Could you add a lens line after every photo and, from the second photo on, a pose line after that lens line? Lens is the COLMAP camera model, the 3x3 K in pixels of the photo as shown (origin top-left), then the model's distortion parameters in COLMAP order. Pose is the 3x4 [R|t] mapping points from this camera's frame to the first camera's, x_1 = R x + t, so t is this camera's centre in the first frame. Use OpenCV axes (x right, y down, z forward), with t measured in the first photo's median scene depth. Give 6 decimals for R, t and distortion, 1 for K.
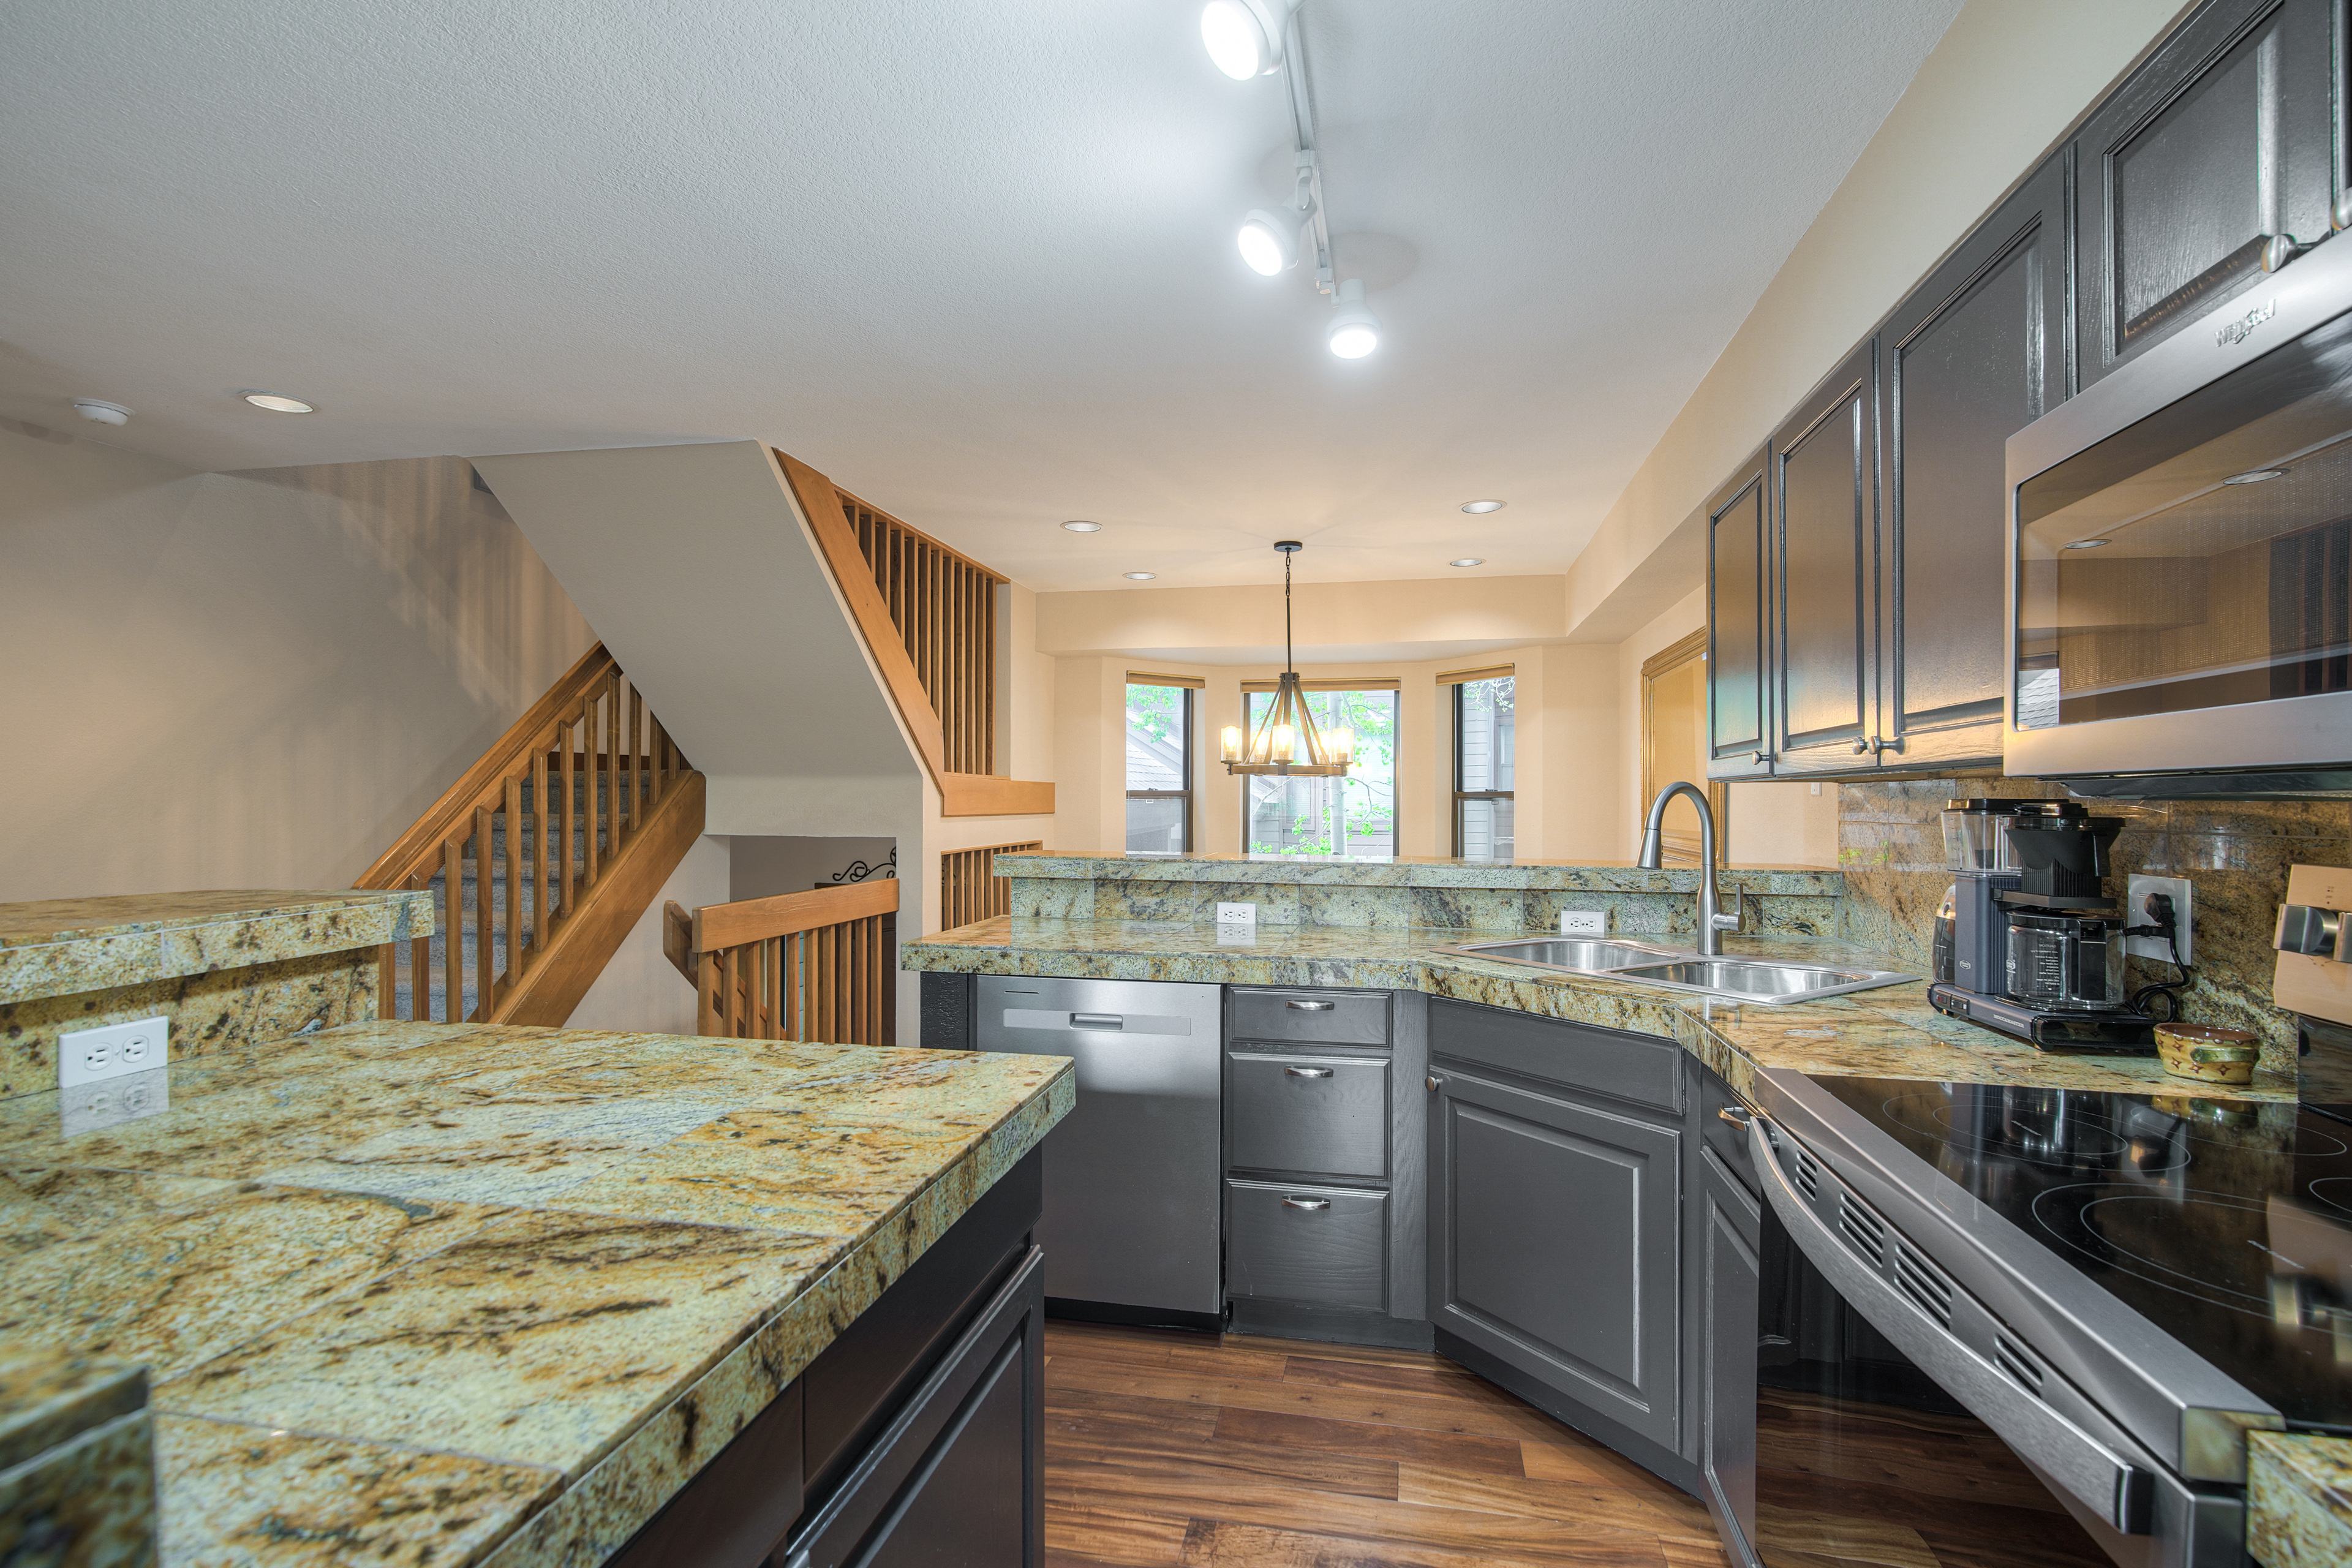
lens RADIAL K [[1067.8, 0, 1184.4], [0, 1067.8, 772.2], [0, 0, 1]] dist [-0.002552, 0.000483]
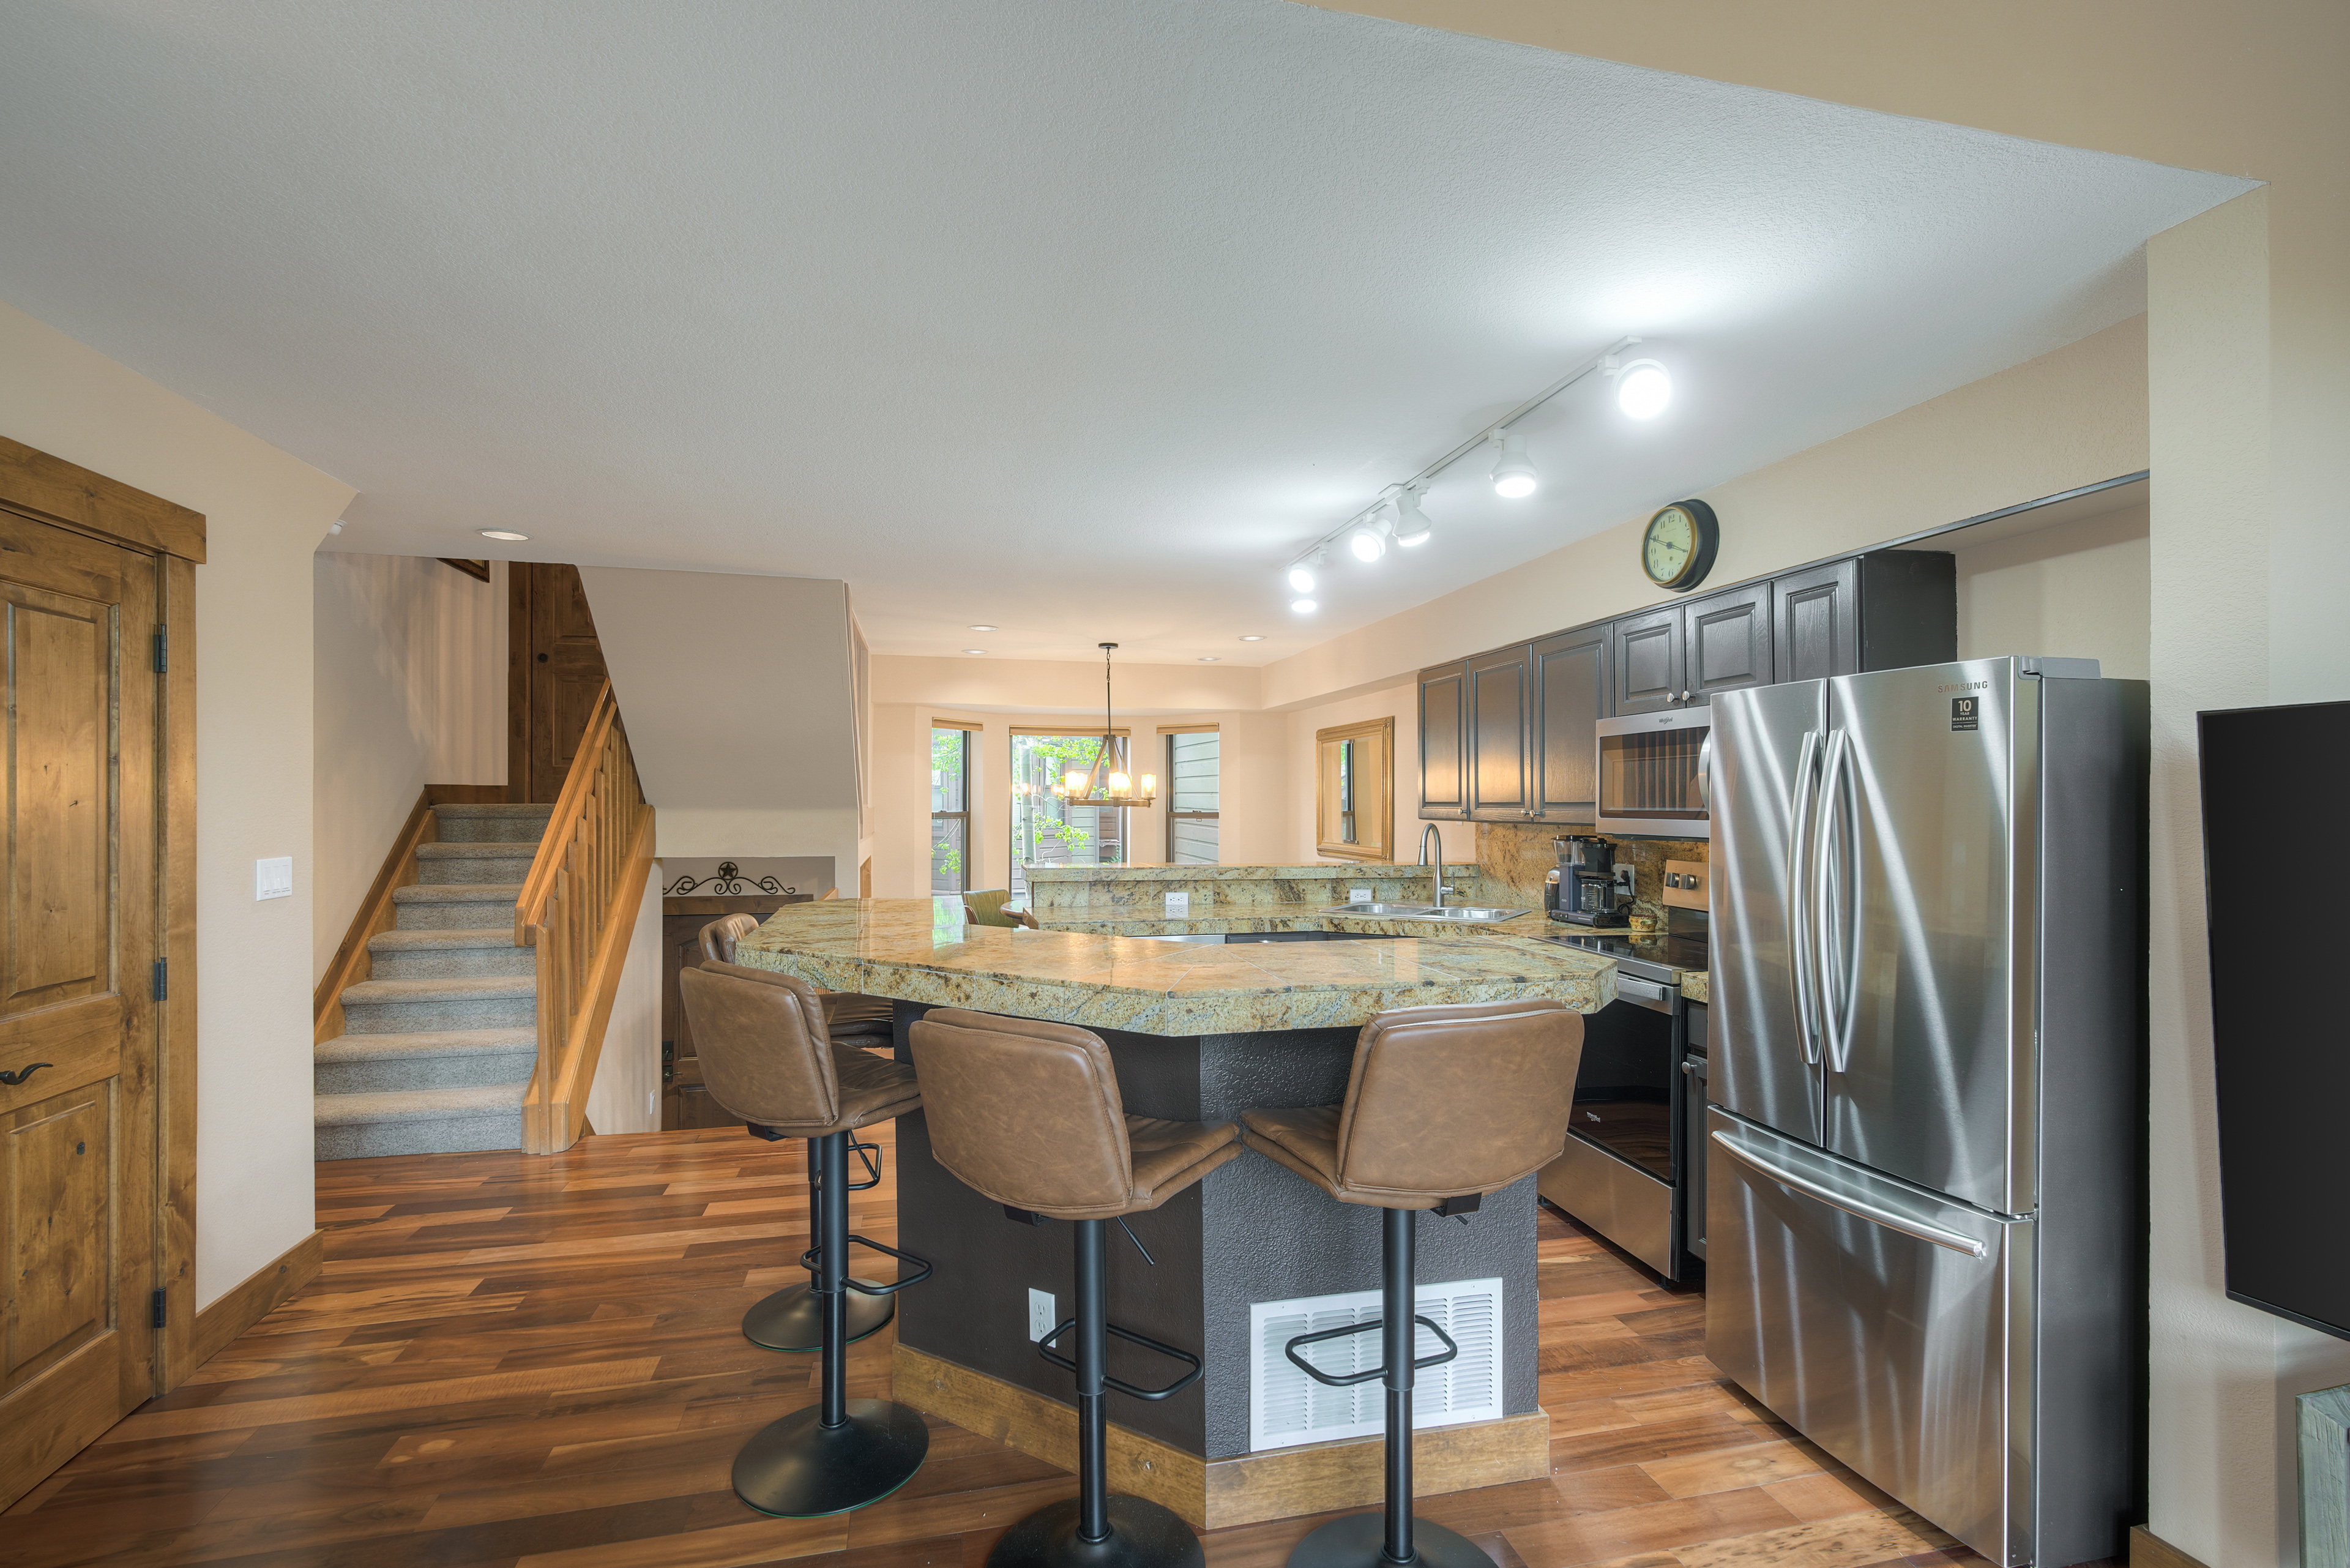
lens RADIAL K [[1070.3, 0, 1164.2], [0, 1070.3, 795.3], [0, 0, 1]] dist [-0.001933, -0.000182]
pose [[0.911453, -0.000377, 0.411404, -1.205053], [-0.008384, 0.999775, 0.019490, -0.114206], [-0.411319, -0.021213, 0.911245, -0.944836]]
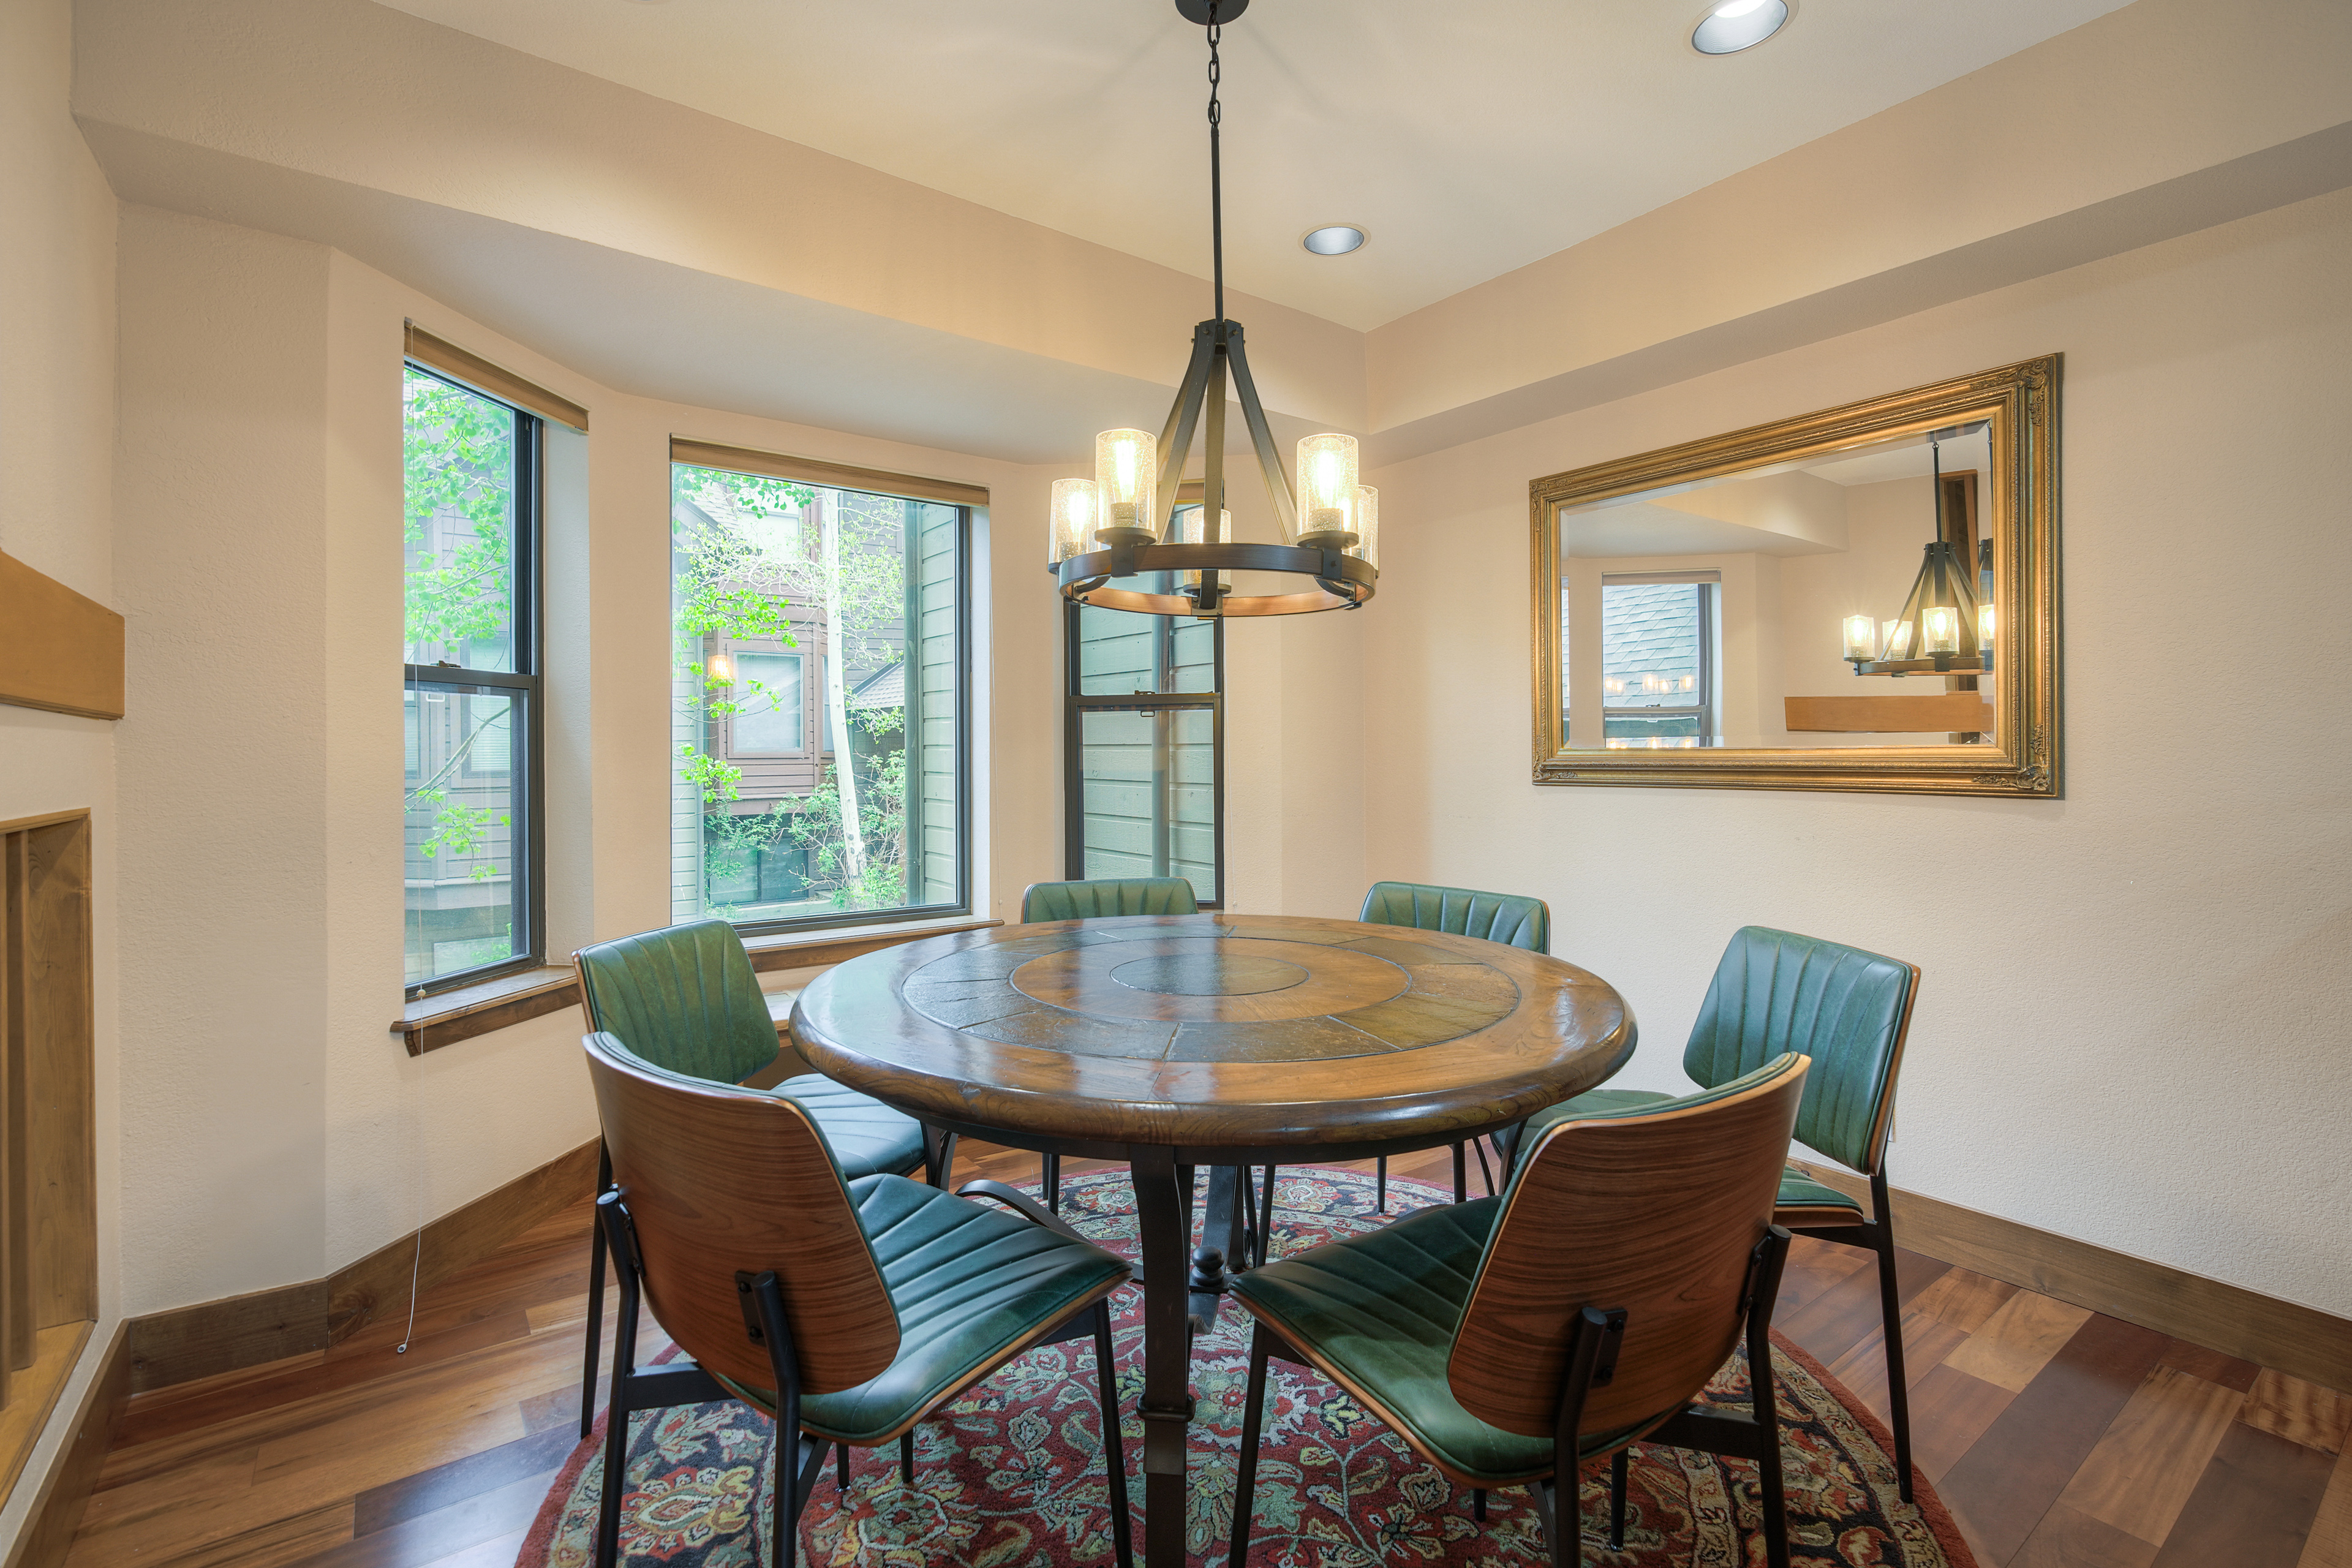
lens RADIAL K [[1067.8, 0, 1184.4], [0, 1067.8, 772.2], [0, 0, 1]] dist [-0.002552, 0.000483]
pose [[0.662327, -0.018881, 0.748977, -0.557290], [-0.013427, 0.999223, 0.037063, 0.143243], [-0.749095, -0.034604, 0.661559, 2.145419]]
